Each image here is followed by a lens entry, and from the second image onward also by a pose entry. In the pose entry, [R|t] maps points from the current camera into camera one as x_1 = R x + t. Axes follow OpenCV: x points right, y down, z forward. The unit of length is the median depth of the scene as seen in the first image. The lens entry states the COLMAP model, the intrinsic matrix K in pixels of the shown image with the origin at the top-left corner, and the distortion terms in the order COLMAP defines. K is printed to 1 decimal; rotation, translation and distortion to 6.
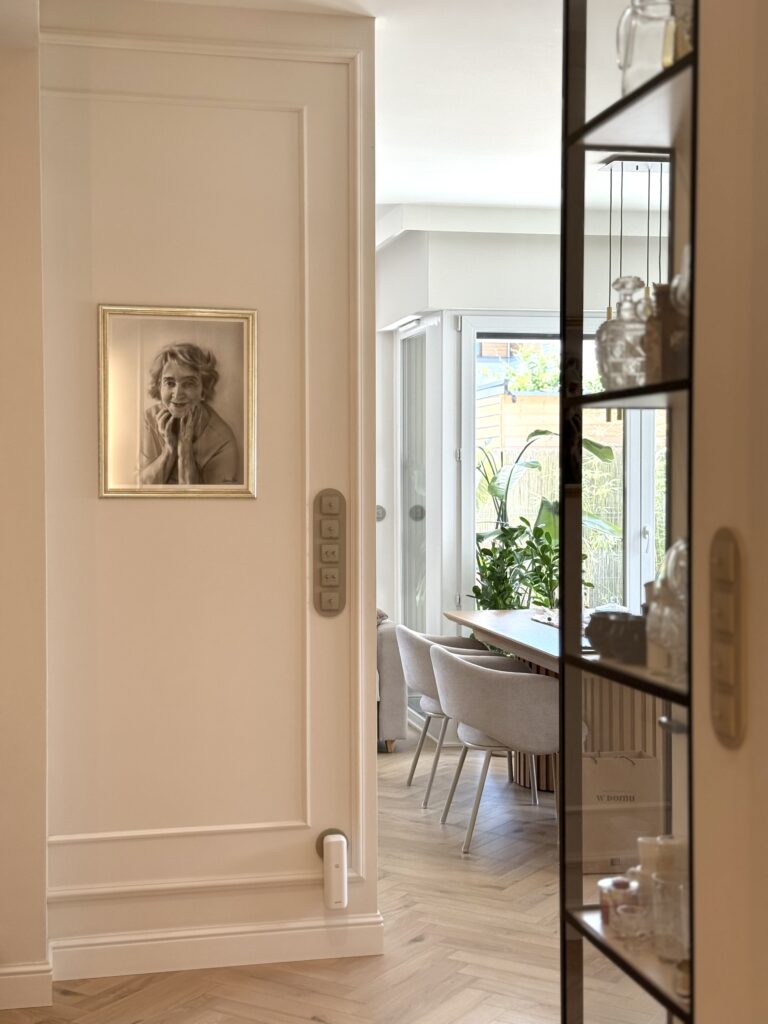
lens RADIAL K [[1442.5, 0, 384.0], [0, 1442.5, 512.0], [0, 0, 1]] dist [0.116014, 0.089294]
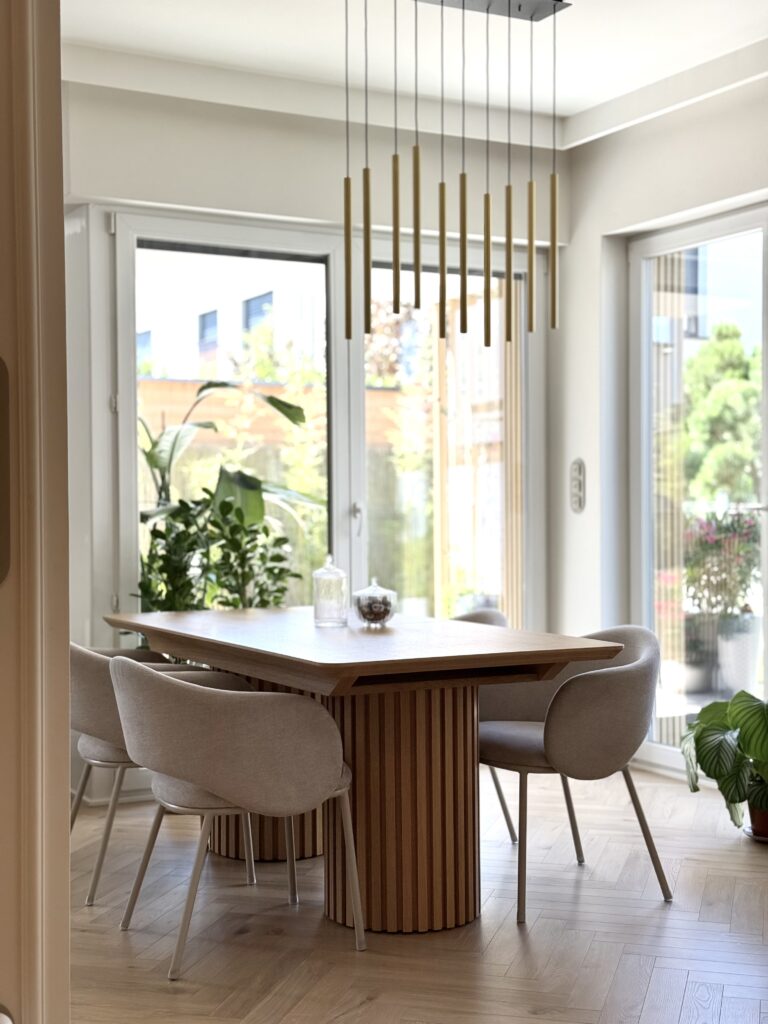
lens RADIAL K [[1442.5, 0, 384.0], [0, 1442.5, 512.0], [0, 0, 1]] dist [0.116014, 0.089294]
pose [[0.958096, -0.004405, 0.286414, -0.028840], [0.010608, 0.999742, -0.020108, 0.032461], [-0.286251, 0.022304, 0.957895, 0.264996]]
